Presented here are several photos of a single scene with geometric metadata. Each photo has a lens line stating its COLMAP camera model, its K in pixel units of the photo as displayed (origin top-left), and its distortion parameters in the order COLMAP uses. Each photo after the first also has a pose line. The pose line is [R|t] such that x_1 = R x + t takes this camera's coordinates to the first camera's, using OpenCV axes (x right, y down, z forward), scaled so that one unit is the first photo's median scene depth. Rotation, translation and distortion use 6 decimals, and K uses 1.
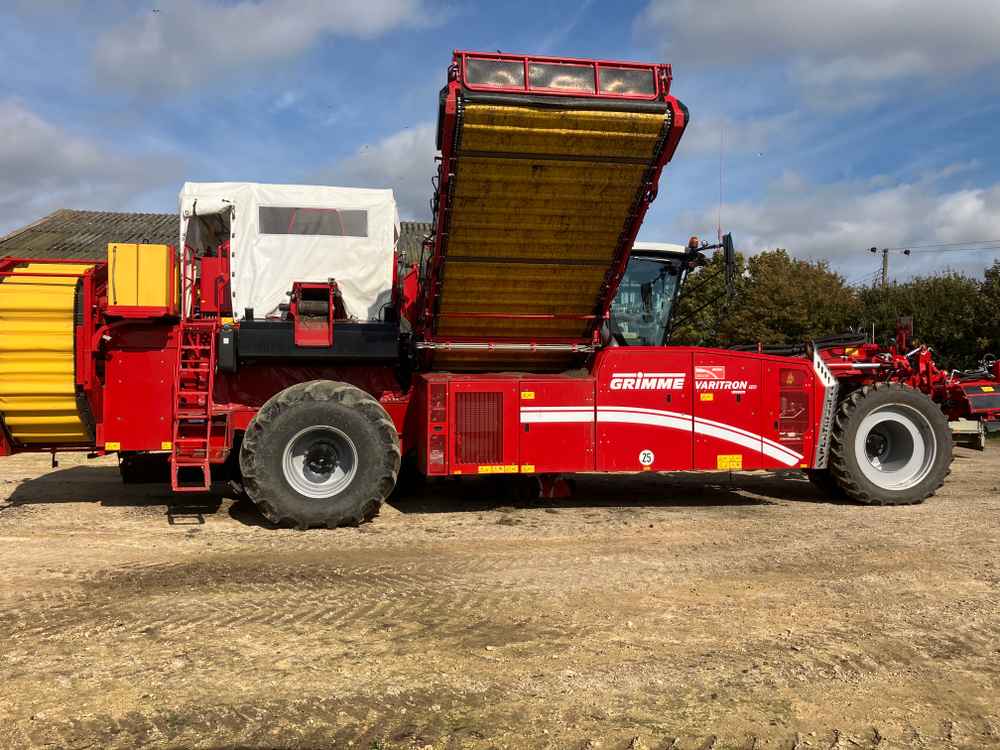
lens RADIAL K [[814.7, 0, 500.0], [0, 814.7, 375.0], [0, 0, 1]] dist [0.051895, -0.004730]
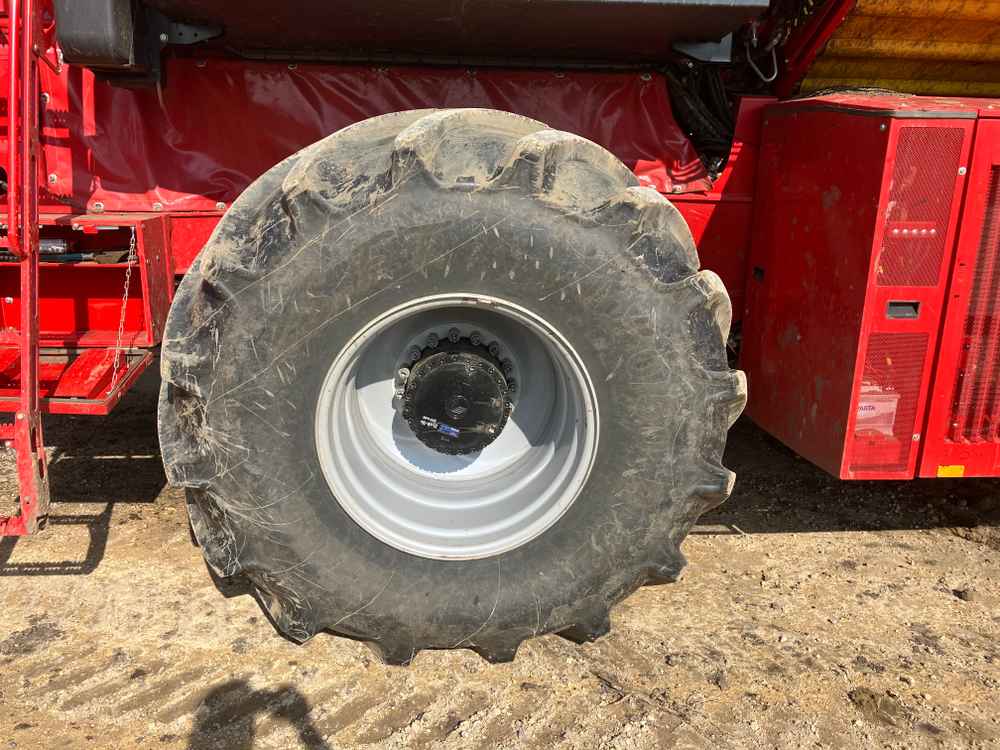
lens RADIAL K [[814.1, 0, 518.5], [0, 814.1, 374.8], [0, 0, 1]] dist [0.029518, -0.002796]
pose [[0.996483, 0.039261, -0.074027, -0.173100], [-0.019041, 0.966426, 0.256238, 0.021199], [0.081601, -0.253927, 0.963775, 0.717778]]
